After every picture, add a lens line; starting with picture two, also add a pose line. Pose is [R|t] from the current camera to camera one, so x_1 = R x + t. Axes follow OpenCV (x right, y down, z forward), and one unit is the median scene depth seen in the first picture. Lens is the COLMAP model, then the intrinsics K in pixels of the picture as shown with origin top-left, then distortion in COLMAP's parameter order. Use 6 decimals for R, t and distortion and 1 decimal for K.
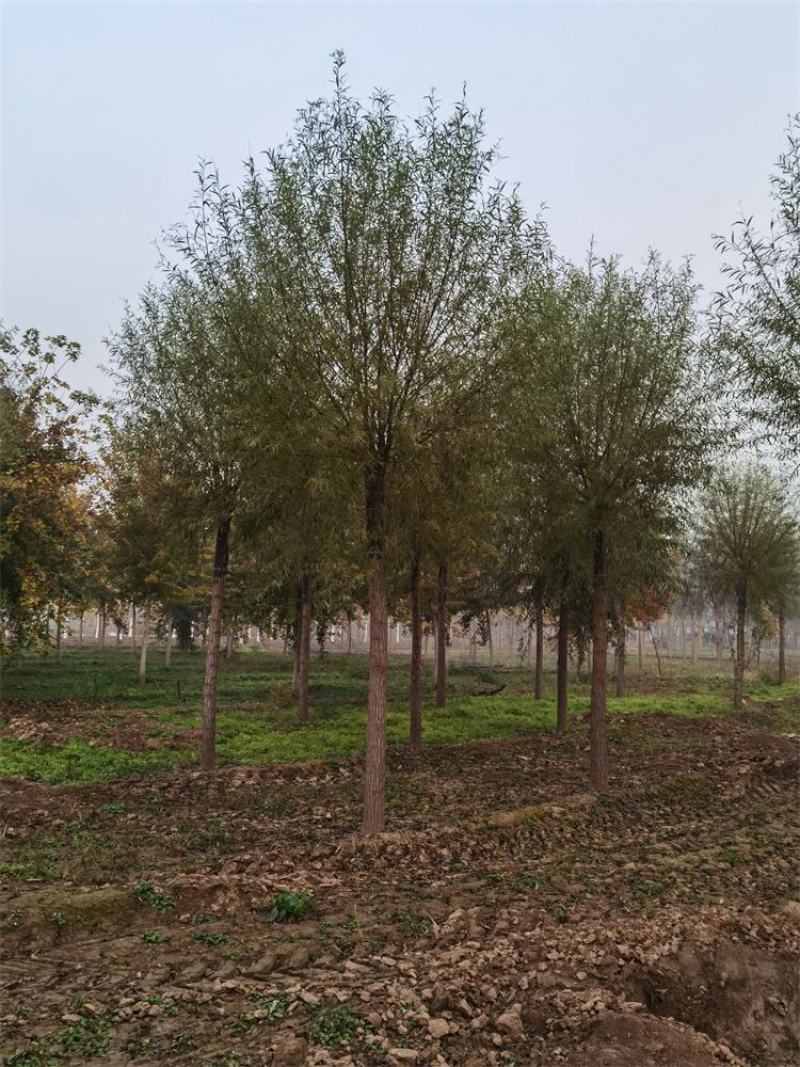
lens RADIAL K [[837.2, 0, 400.0], [0, 837.2, 533.5], [0, 0, 1]] dist [0.047397, -0.059672]
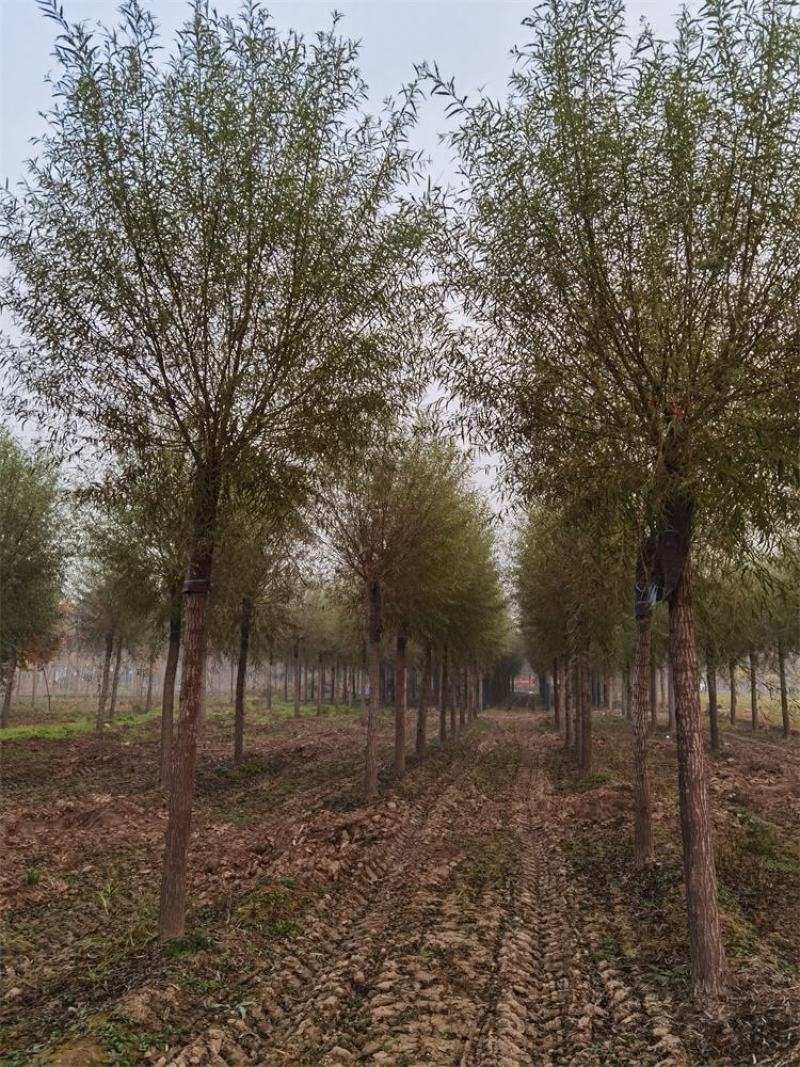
lens RADIAL K [[837.2, 0, 400.0], [0, 837.2, 533.5], [0, 0, 1]] dist [0.047397, -0.059672]
pose [[0.787537, 0.082308, 0.610746, -0.053939], [-0.053386, 0.996427, -0.065446, -0.034513], [-0.613950, 0.018936, 0.789117, -0.315087]]
